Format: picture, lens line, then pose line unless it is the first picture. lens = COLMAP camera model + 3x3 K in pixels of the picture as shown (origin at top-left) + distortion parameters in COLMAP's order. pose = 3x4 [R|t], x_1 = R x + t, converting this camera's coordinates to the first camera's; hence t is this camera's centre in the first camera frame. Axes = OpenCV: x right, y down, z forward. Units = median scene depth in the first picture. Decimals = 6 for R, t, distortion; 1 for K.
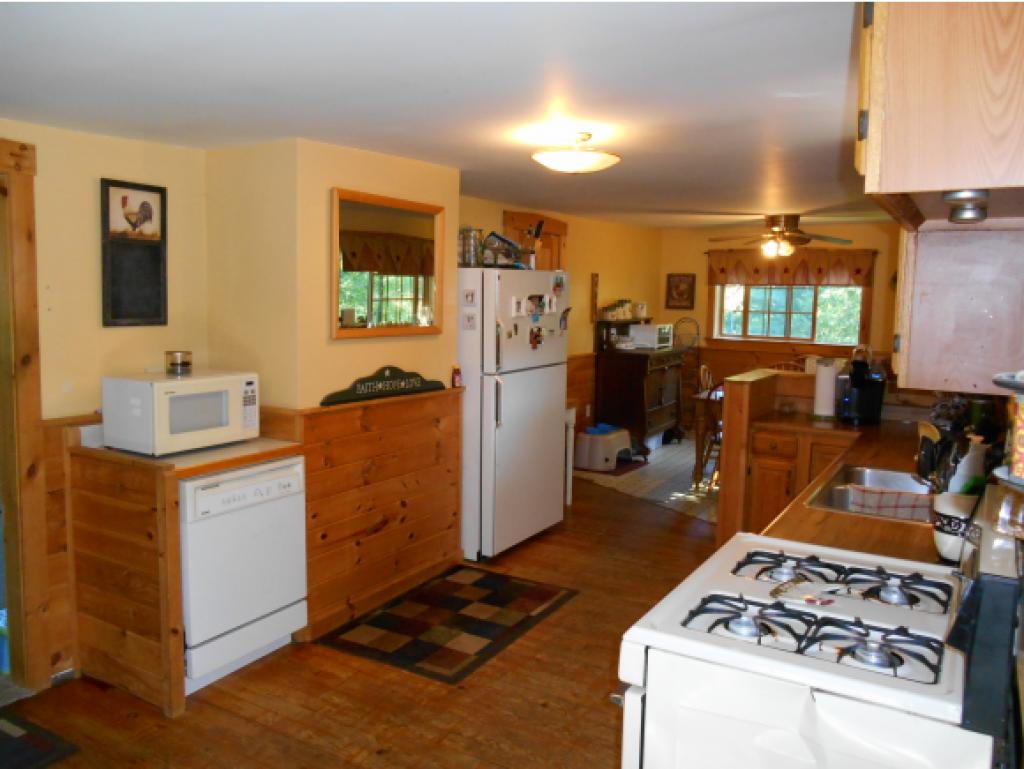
lens RADIAL K [[805.6, 0, 513.2], [0, 805.6, 378.5], [0, 0, 1]] dist [-0.016925, 0.012804]
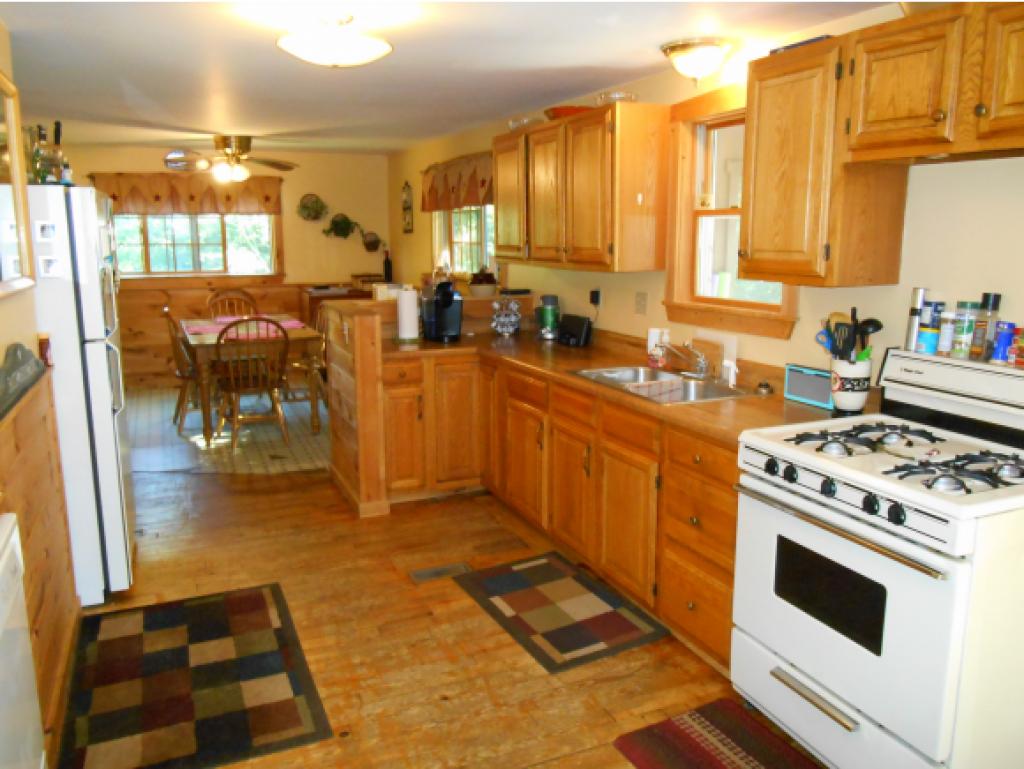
lens RADIAL K [[805.6, 0, 513.2], [0, 805.6, 378.5], [0, 0, 1]] dist [-0.016925, 0.012804]
pose [[0.589397, -0.170451, 0.789656, -0.213842], [0.103959, 0.985363, 0.135100, -0.017335], [-0.801126, 0.002464, 0.598490, 0.164574]]
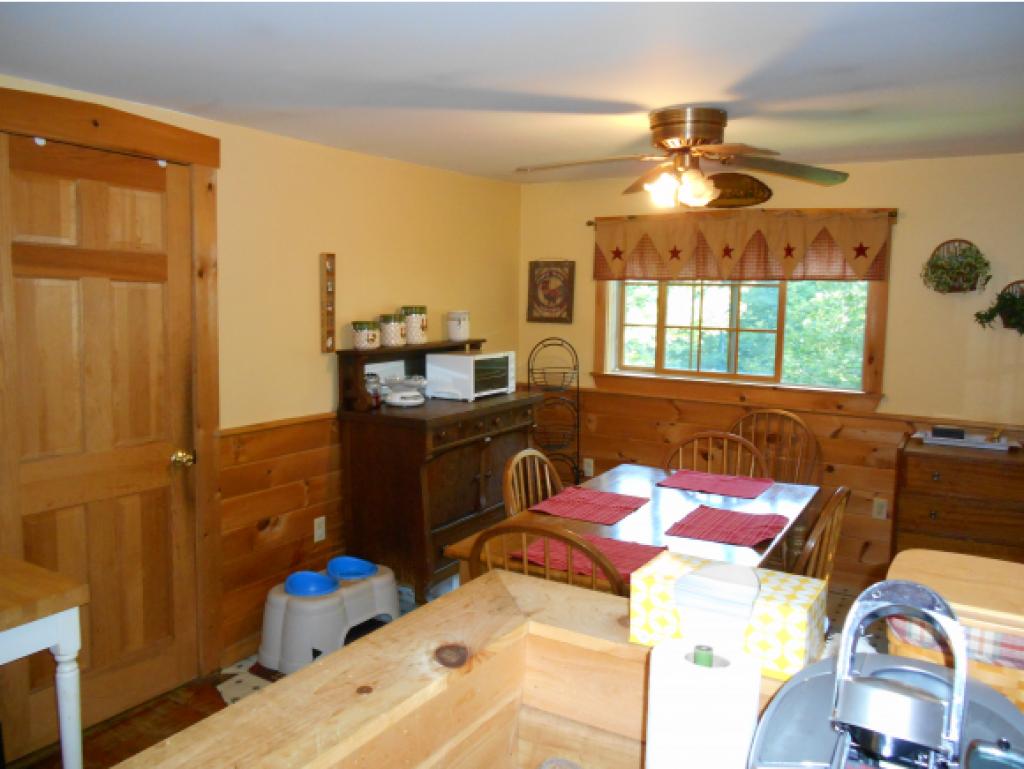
lens RADIAL K [[802.1, 0, 512.0], [0, 802.1, 384.5], [0, 0, 1]] dist [-0.010753, -0.000016]
pose [[0.999999, -0.001596, -0.000029, 0.204206], [0.001596, 0.999999, 0.000239, -0.047838], [0.000029, -0.000239, 1.000000, 0.484199]]
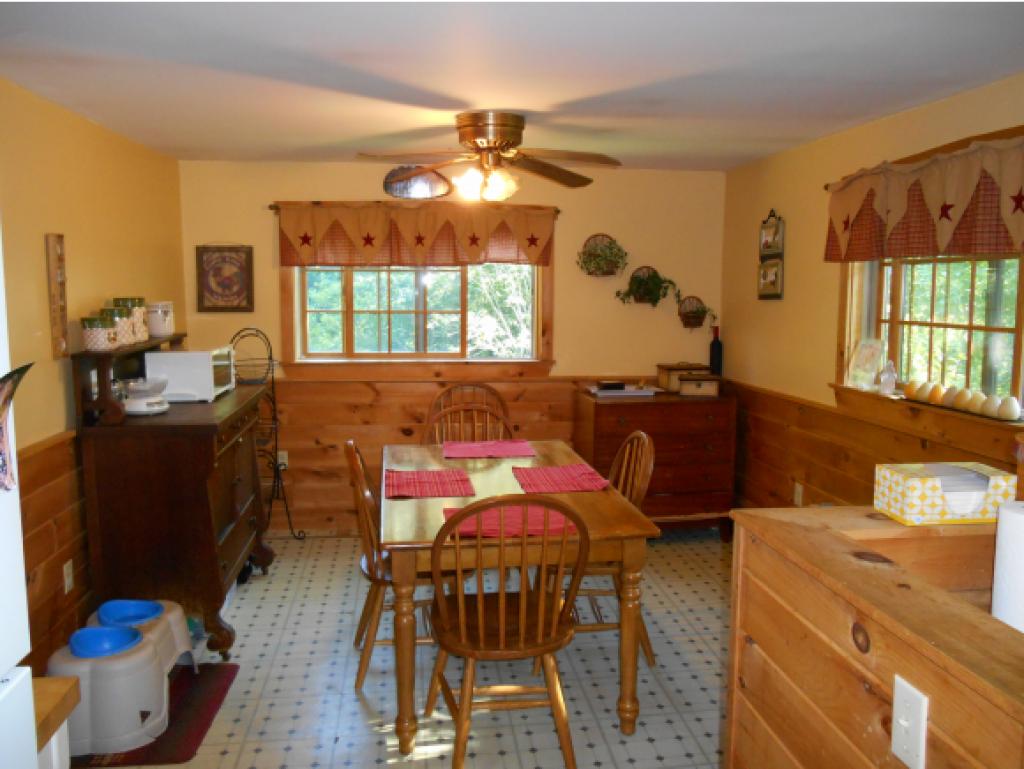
lens RADIAL K [[805.6, 0, 513.2], [0, 805.6, 378.5], [0, 0, 1]] dist [-0.016925, 0.012804]
pose [[0.789140, -0.088313, 0.607831, 0.032306], [0.079852, 0.995962, 0.041033, -0.055599], [-0.609000, 0.016156, 0.793005, 0.523392]]
